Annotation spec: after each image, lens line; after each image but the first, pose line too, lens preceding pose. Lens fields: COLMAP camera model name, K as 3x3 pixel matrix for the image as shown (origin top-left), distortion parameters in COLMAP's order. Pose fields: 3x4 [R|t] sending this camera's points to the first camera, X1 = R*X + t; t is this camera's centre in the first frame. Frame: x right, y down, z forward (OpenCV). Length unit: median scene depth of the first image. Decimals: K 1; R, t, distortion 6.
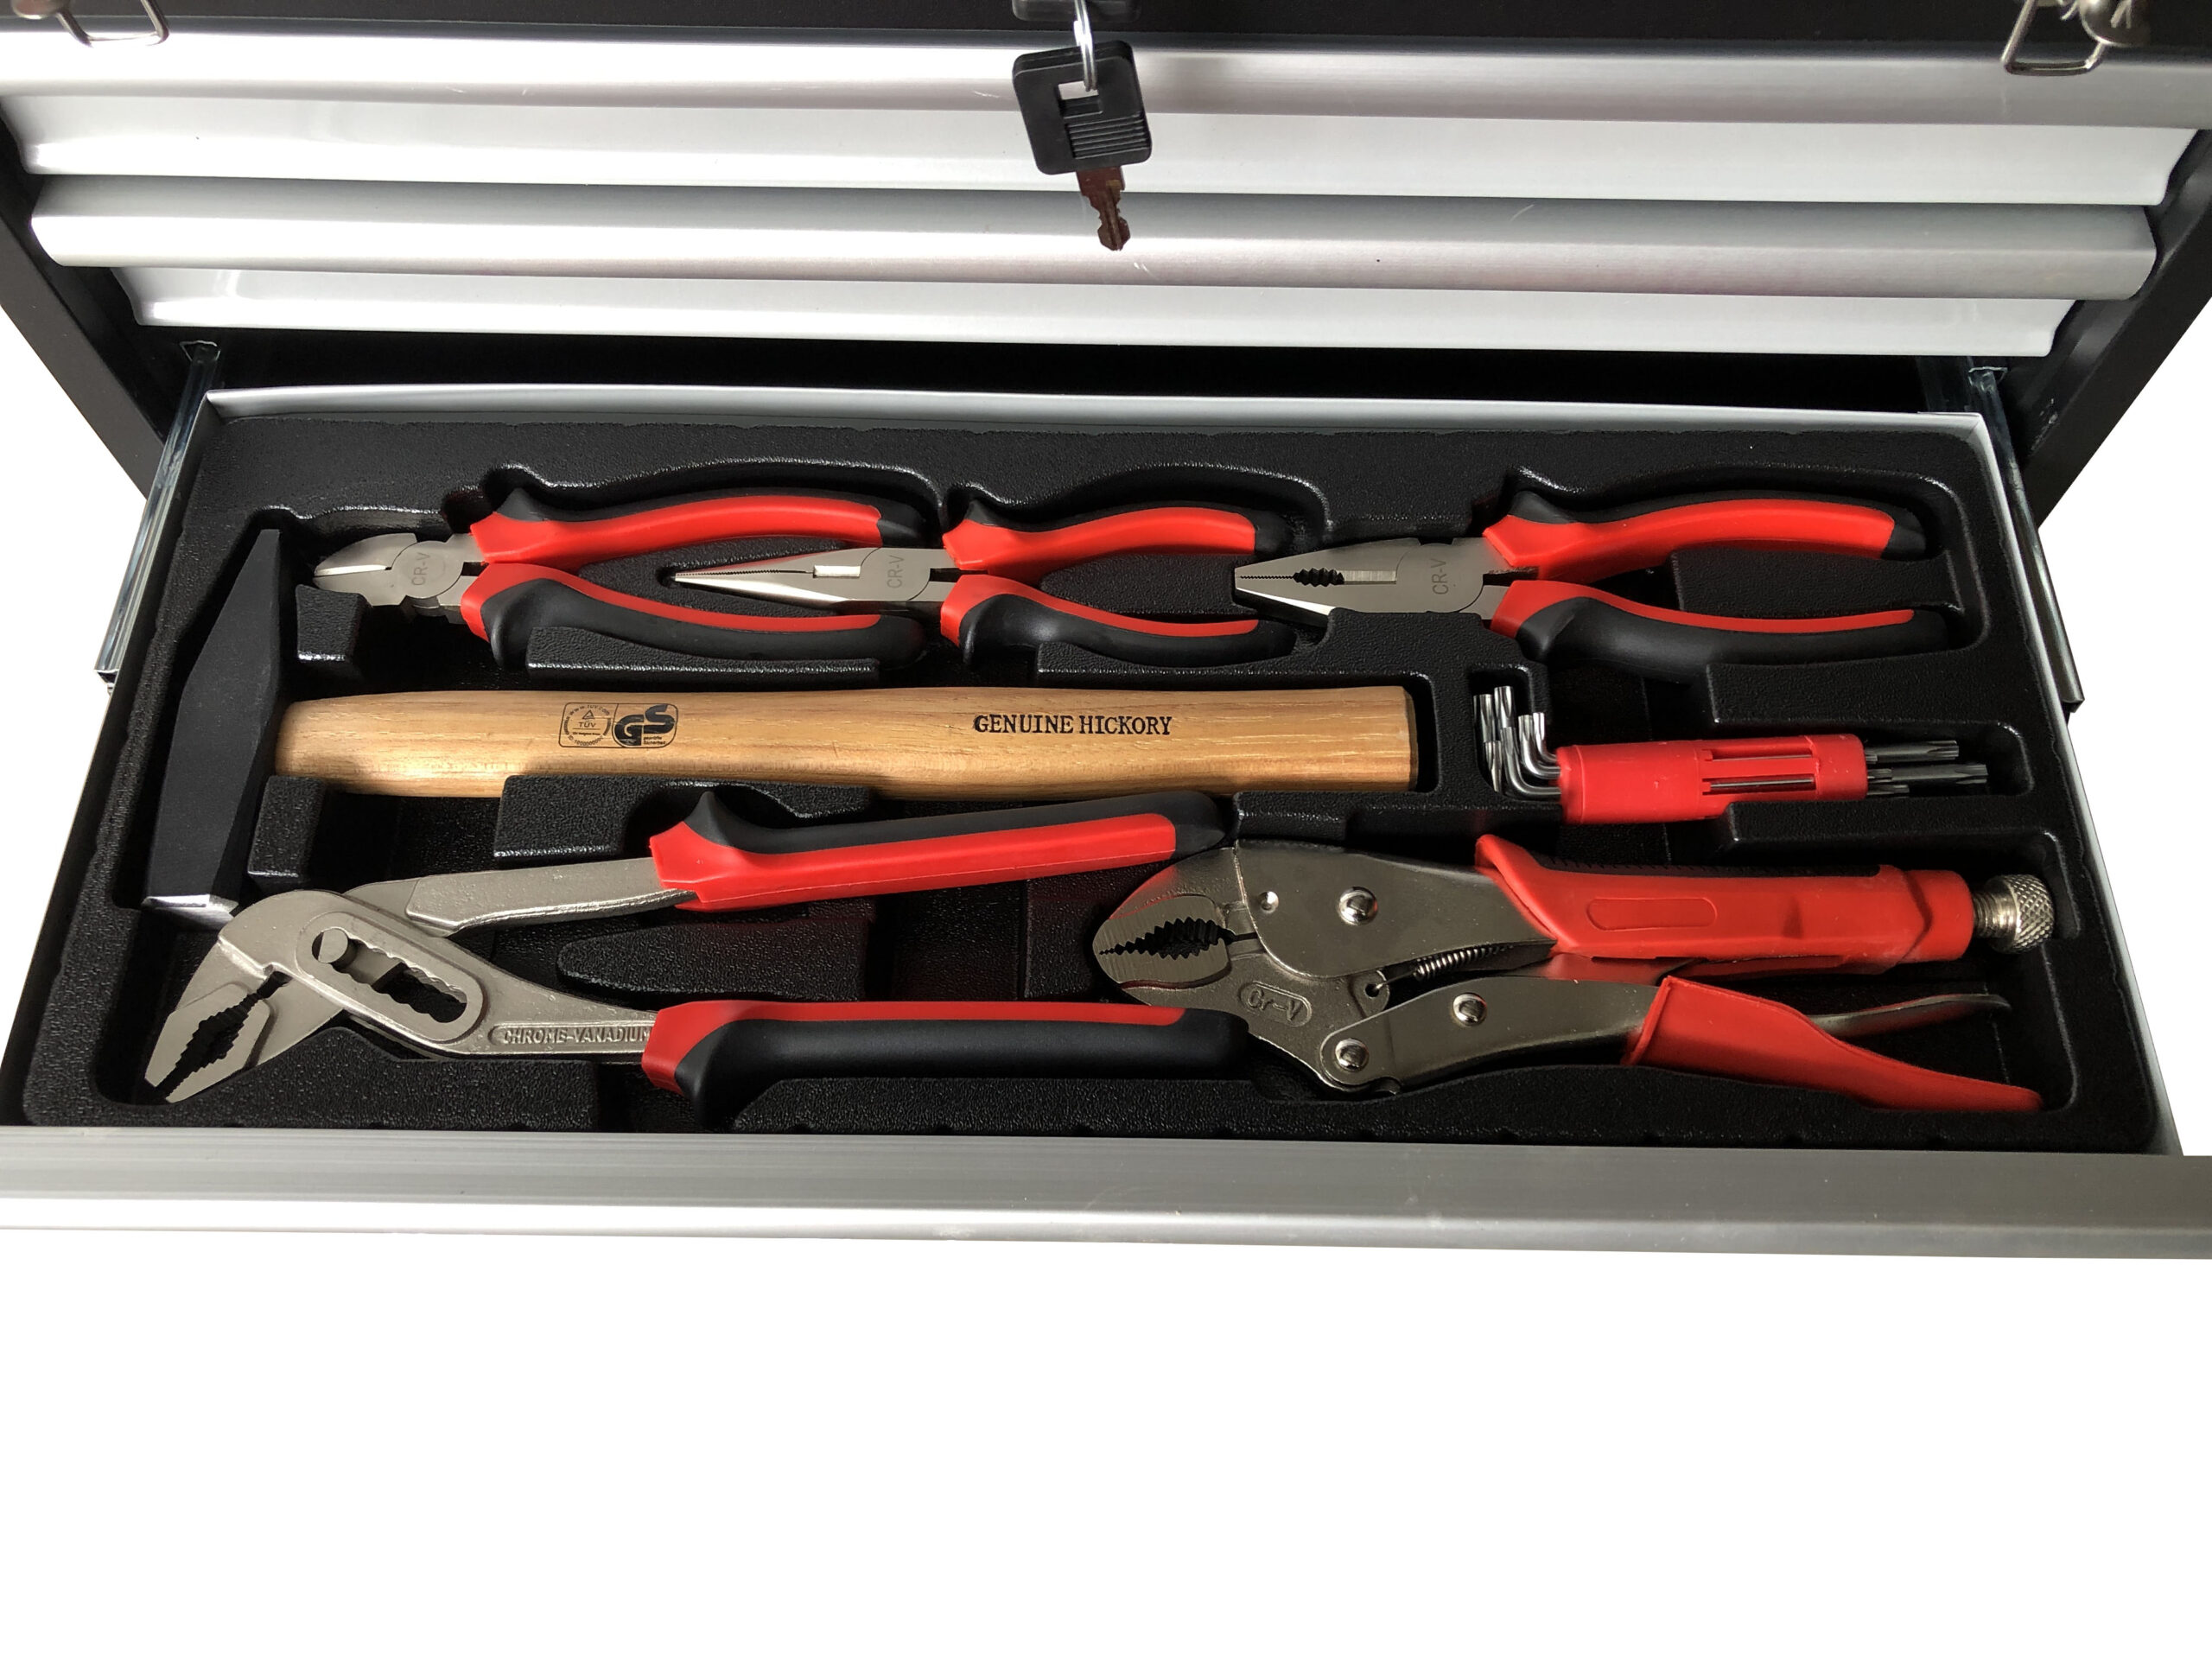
lens RADIAL K [[1775.9, 0, 1092.9], [0, 1775.9, 778.8], [0, 0, 1]] dist [0.035260, -0.043355]
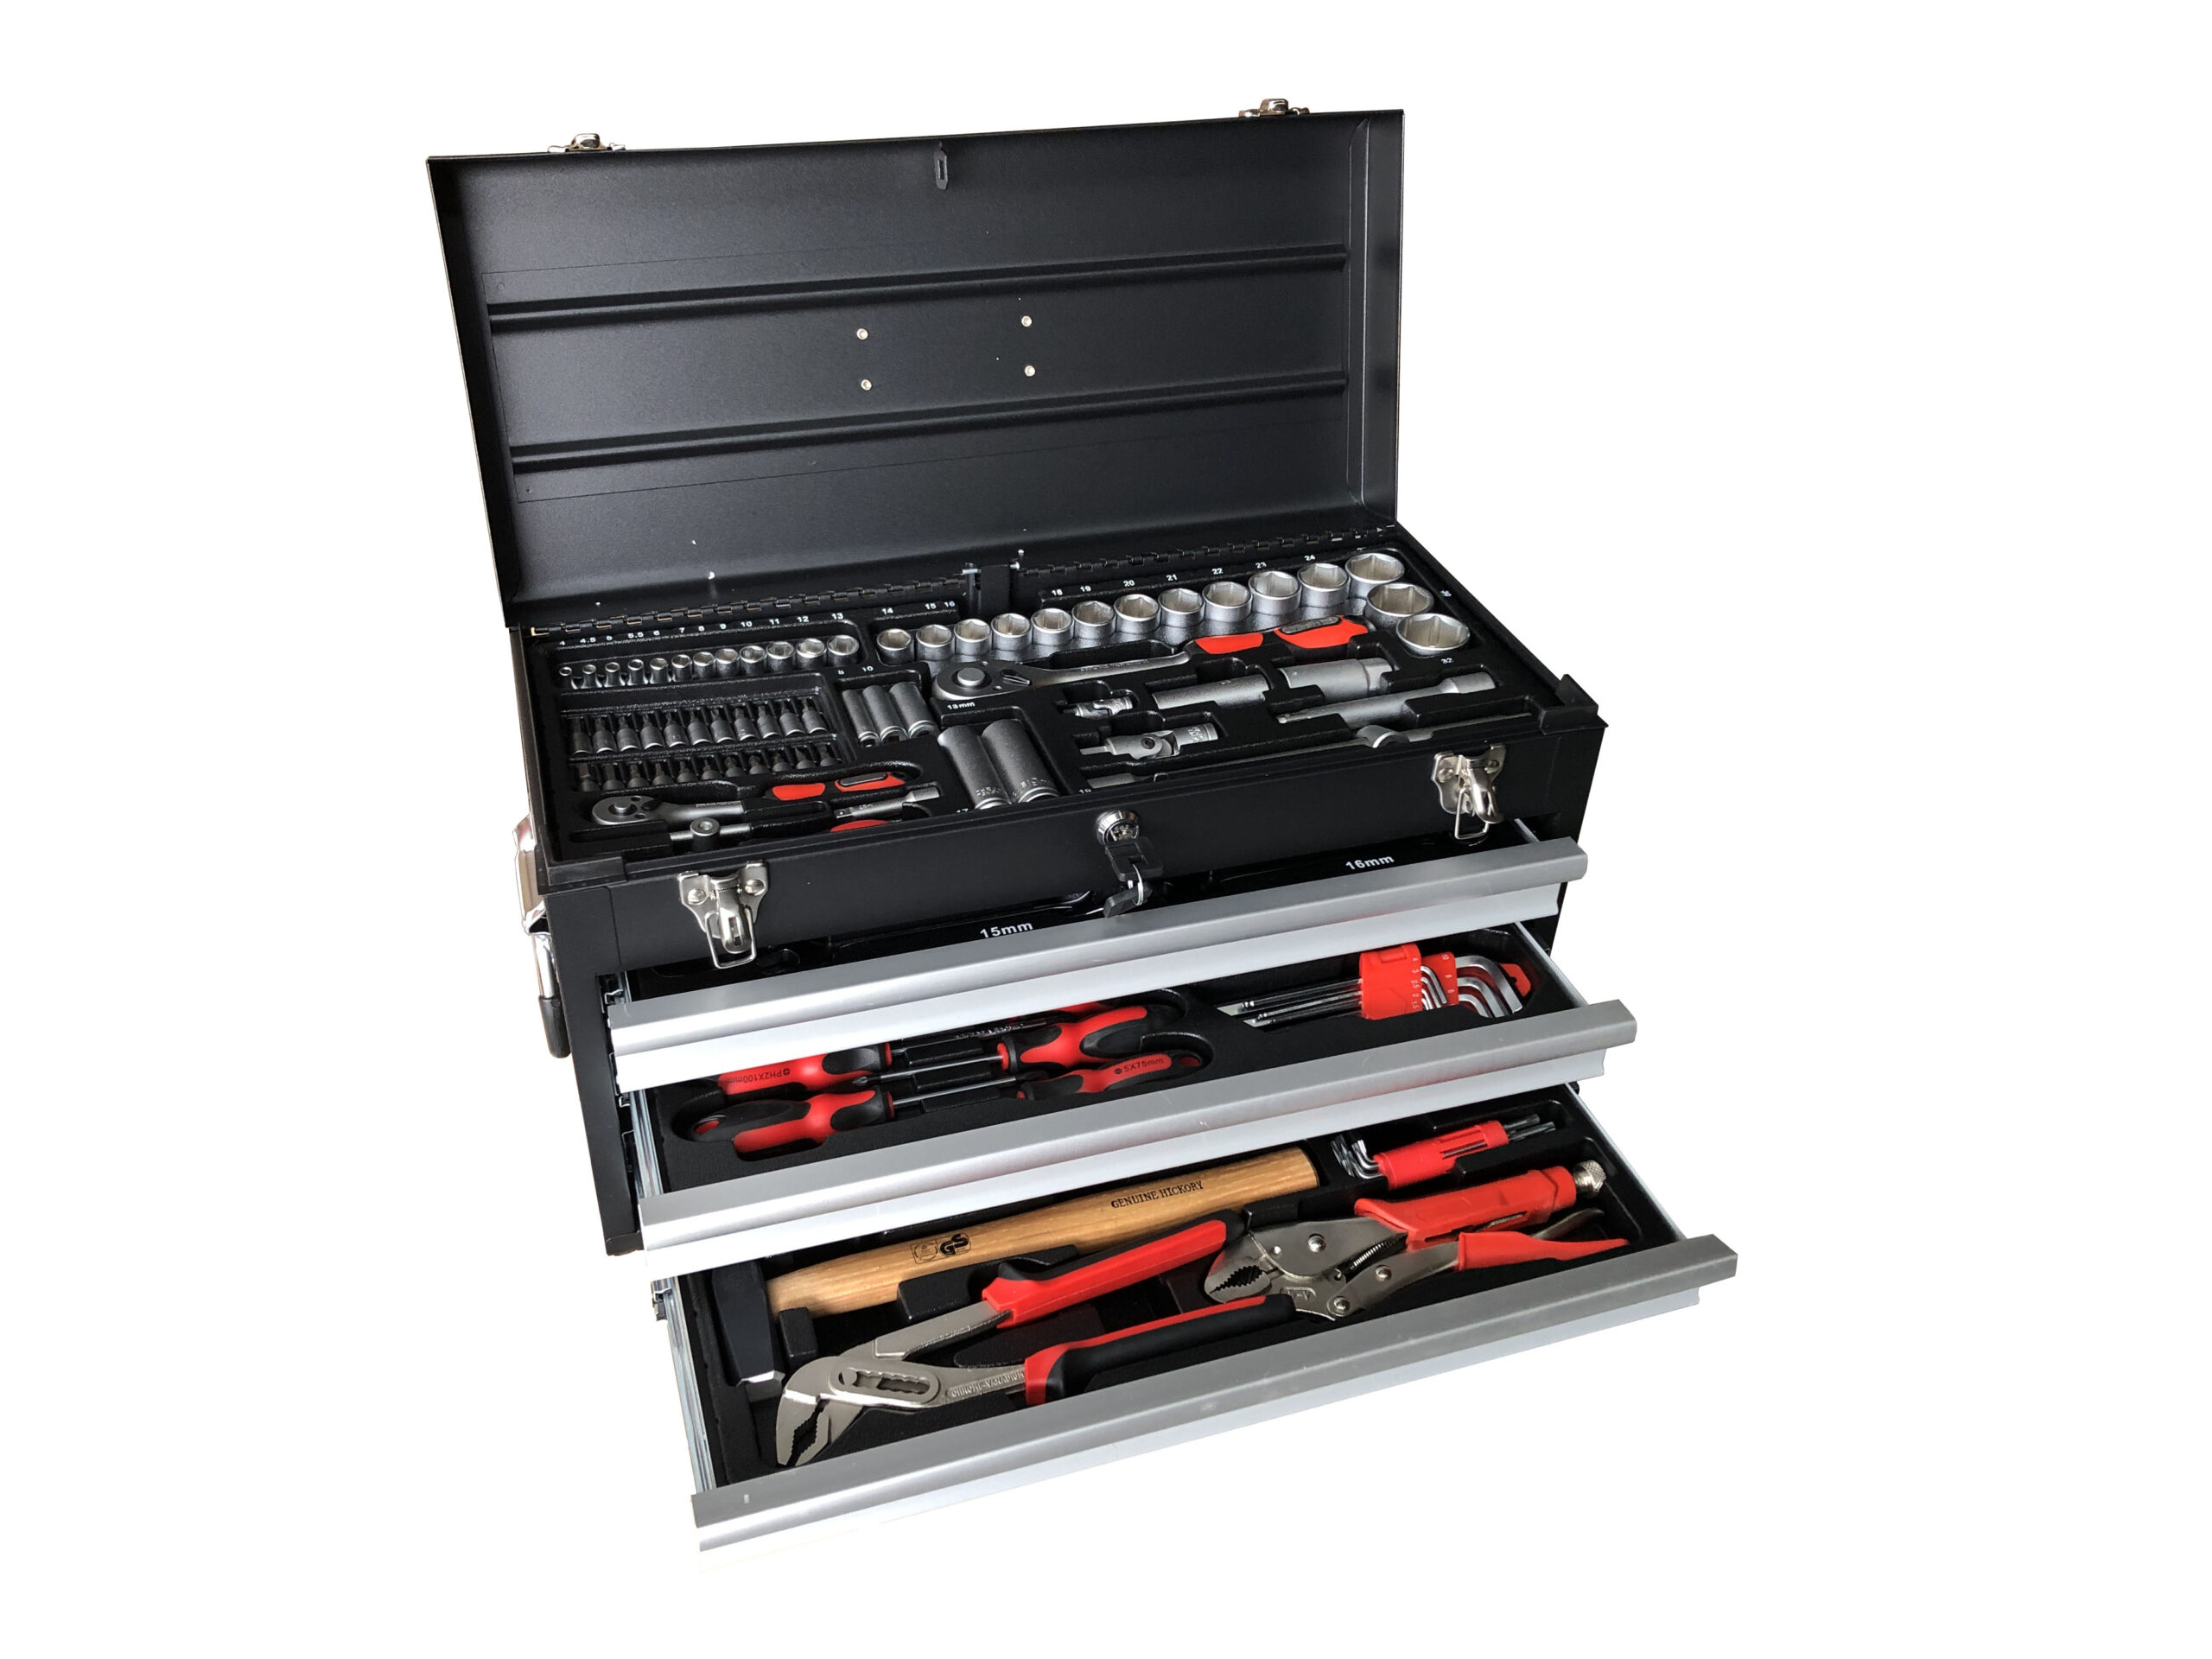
lens RADIAL K [[1775.9, 0, 1070.9], [0, 1775.9, 842.3], [0, 0, 1]] dist [0.035260, -0.043355]
pose [[0.945310, -0.165690, 0.280957, -0.634735], [0.270995, 0.878340, -0.393803, 0.405176], [-0.181526, 0.448404, 0.875204, -0.989240]]
